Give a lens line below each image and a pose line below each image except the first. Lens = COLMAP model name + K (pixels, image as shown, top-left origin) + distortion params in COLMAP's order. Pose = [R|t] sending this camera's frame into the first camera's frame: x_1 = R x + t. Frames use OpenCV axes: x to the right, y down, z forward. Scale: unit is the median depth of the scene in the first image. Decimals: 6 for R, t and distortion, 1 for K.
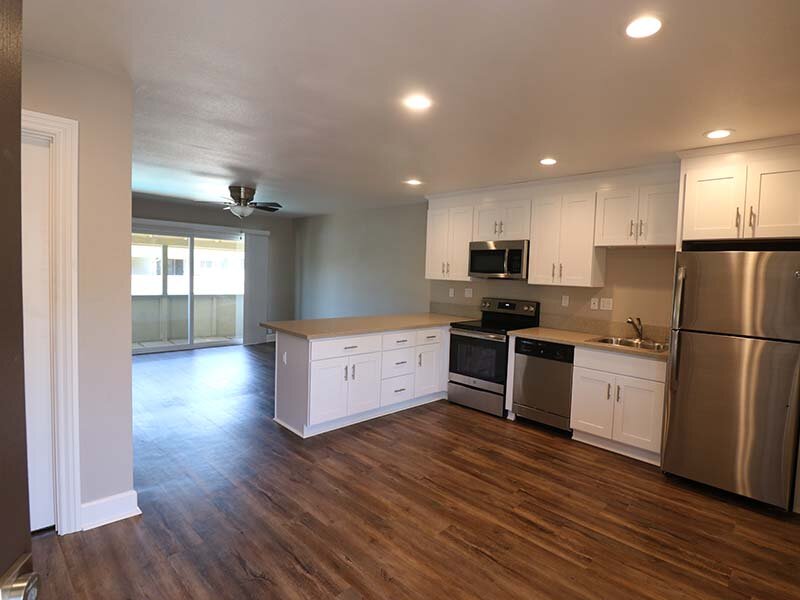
lens RADIAL K [[420.4, 0, 443.3], [0, 420.4, 298.0], [0, 0, 1]] dist [-0.000227, 0.000753]
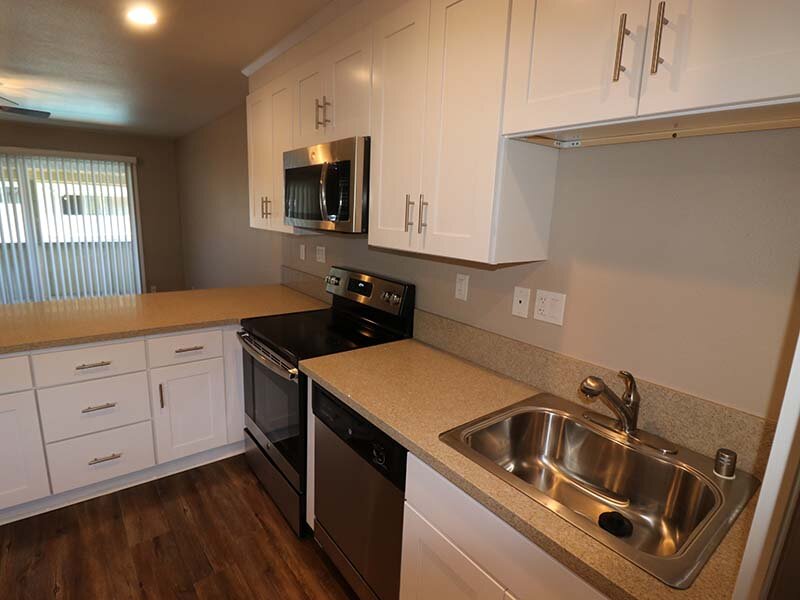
lens RADIAL K [[416.0, 0, 393.8], [0, 416.0, 298.8], [0, 0, 1]] dist [-0.001728, -0.015178]
pose [[0.983817, 0.037154, -0.175281, 0.378699], [-0.011631, 0.989444, 0.144451, -0.051865], [0.178798, -0.140075, 0.973864, 0.744237]]
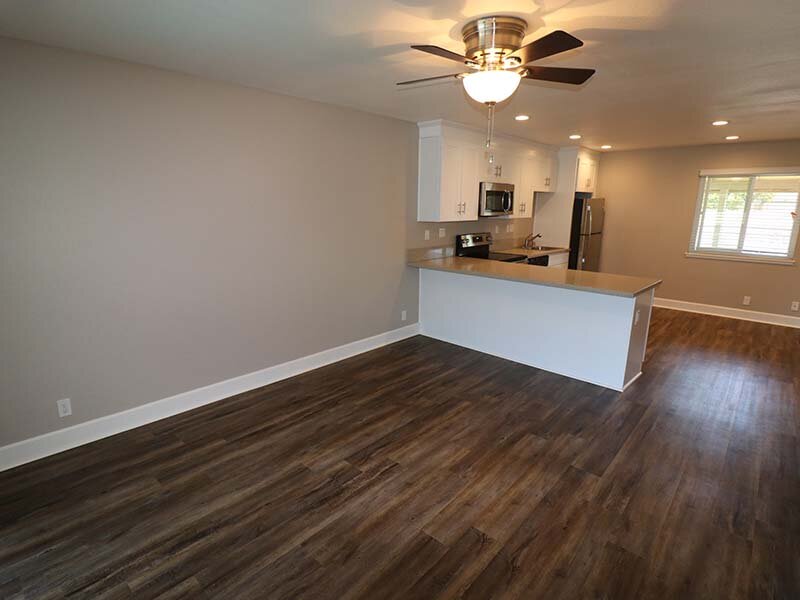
lens RADIAL K [[416.0, 0, 393.8], [0, 416.0, 298.8], [0, 0, 1]] dist [-0.001728, -0.015178]
pose [[0.025926, -0.257950, 0.965810, -1.404831], [0.053278, 0.965119, 0.256335, -0.179930], [-0.998243, 0.044811, 0.038765, 1.655682]]
